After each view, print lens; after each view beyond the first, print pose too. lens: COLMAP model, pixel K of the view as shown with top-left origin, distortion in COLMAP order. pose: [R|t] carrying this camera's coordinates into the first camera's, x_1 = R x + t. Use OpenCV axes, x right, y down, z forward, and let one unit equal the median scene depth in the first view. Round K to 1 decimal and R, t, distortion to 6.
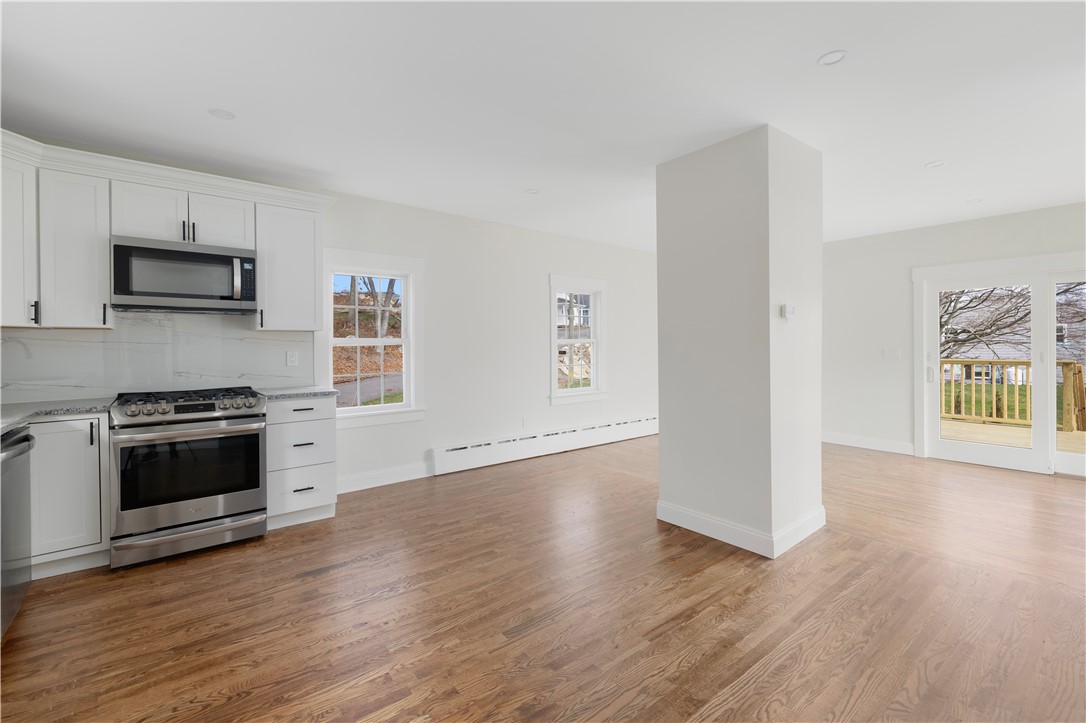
lens RADIAL K [[466.8, 0, 536.5], [0, 466.8, 347.4], [0, 0, 1]] dist [0.000886, 0.000515]
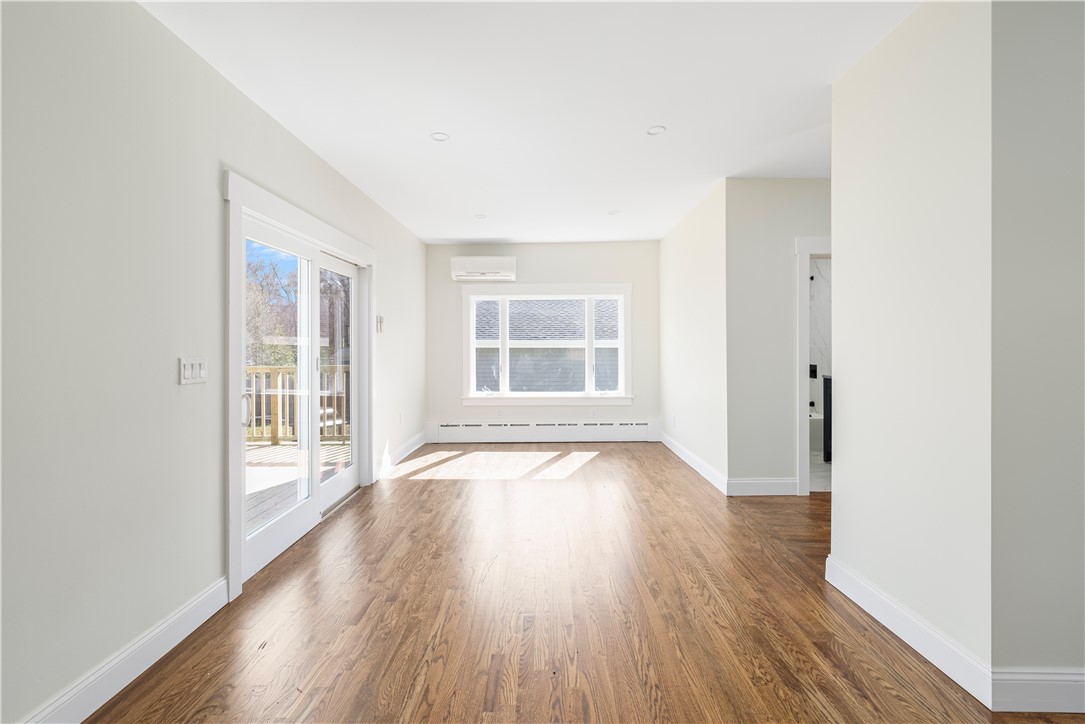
lens RADIAL K [[466.4, 0, 541.8], [0, 466.4, 347.9], [0, 0, 1]] dist [0.000886, 0.000515]
pose [[-0.779128, 0.005812, 0.626839, 0.563170], [0.014416, 0.999859, 0.008649, -0.006835], [-0.626700, 0.015775, -0.779101, 2.095560]]
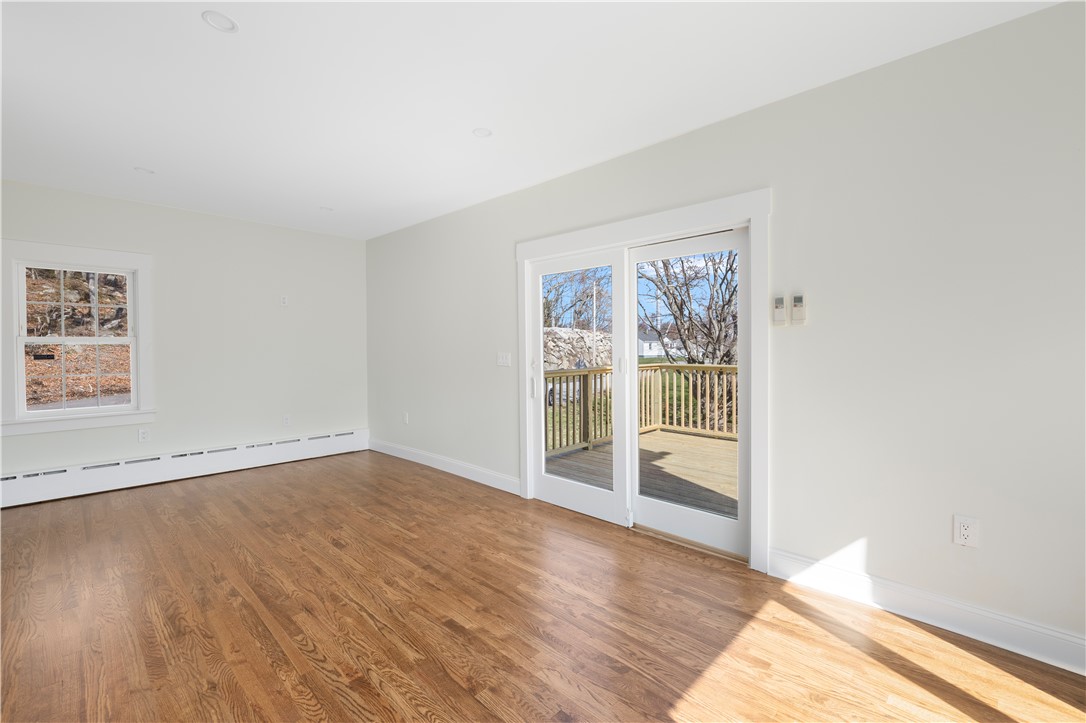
lens RADIAL K [[466.8, 0, 527.3], [0, 466.8, 347.8], [0, 0, 1]] dist [0.000886, 0.000515]
pose [[0.994010, 0.007970, 0.108995, 1.342610], [-0.007027, 0.999935, -0.009028, 0.004163], [-0.109060, 0.008208, 0.994001, 0.471936]]
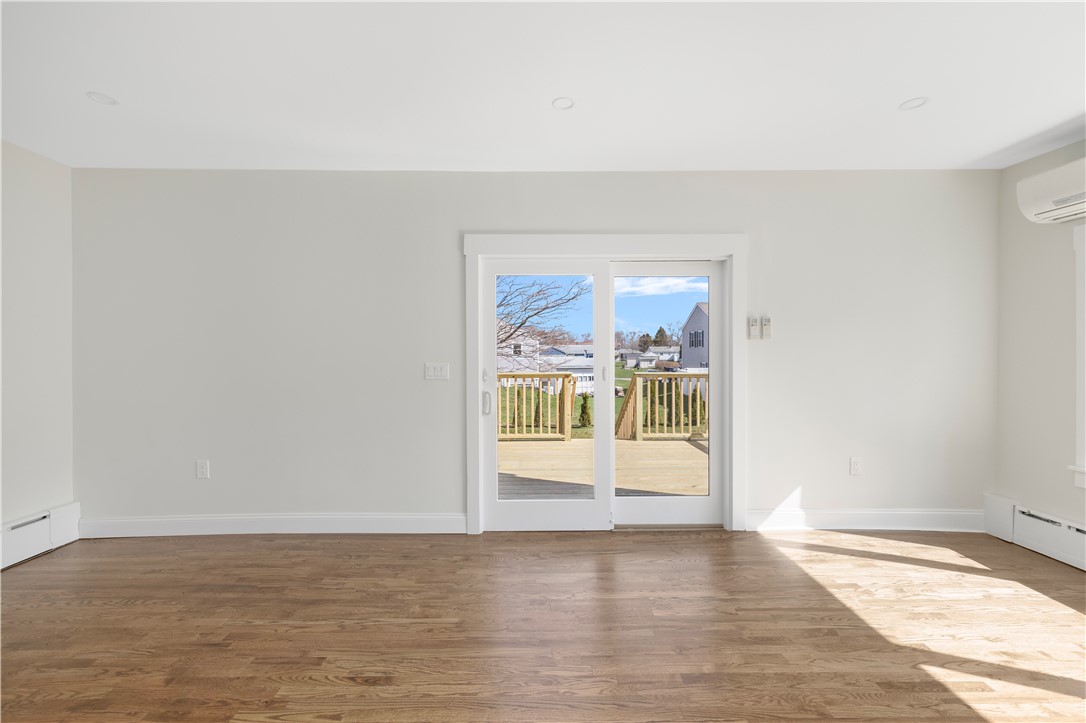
lens RADIAL K [[466.8, 0, 541.2], [0, 466.8, 355.4], [0, 0, 1]] dist [0.000886, 0.000515]
pose [[0.621442, 0.006936, 0.783429, 0.692331], [0.002360, 0.999940, -0.010724, 0.000691], [-0.783456, 0.008514, 0.621389, 0.969874]]
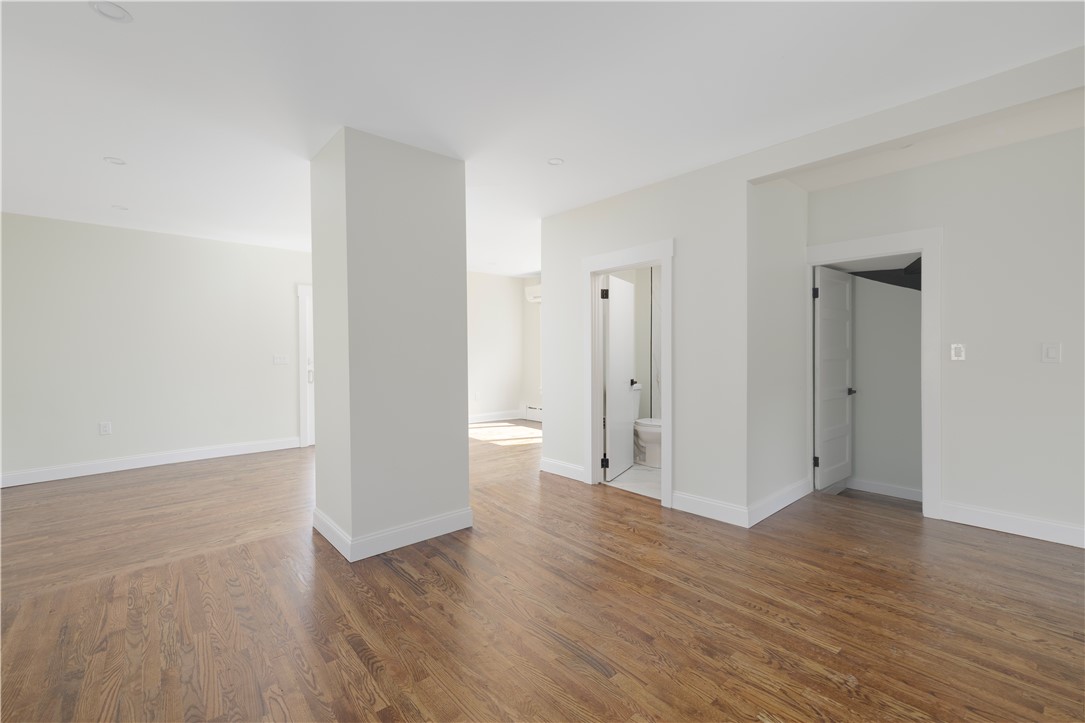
lens RADIAL K [[466.4, 0, 536.7], [0, 466.4, 354.8], [0, 0, 1]] dist [0.000886, 0.000515]
pose [[-0.045723, -0.006110, 0.998935, -0.673403], [0.011809, 0.999908, 0.006657, 0.004426], [-0.998884, 0.012101, -0.045647, 0.846498]]
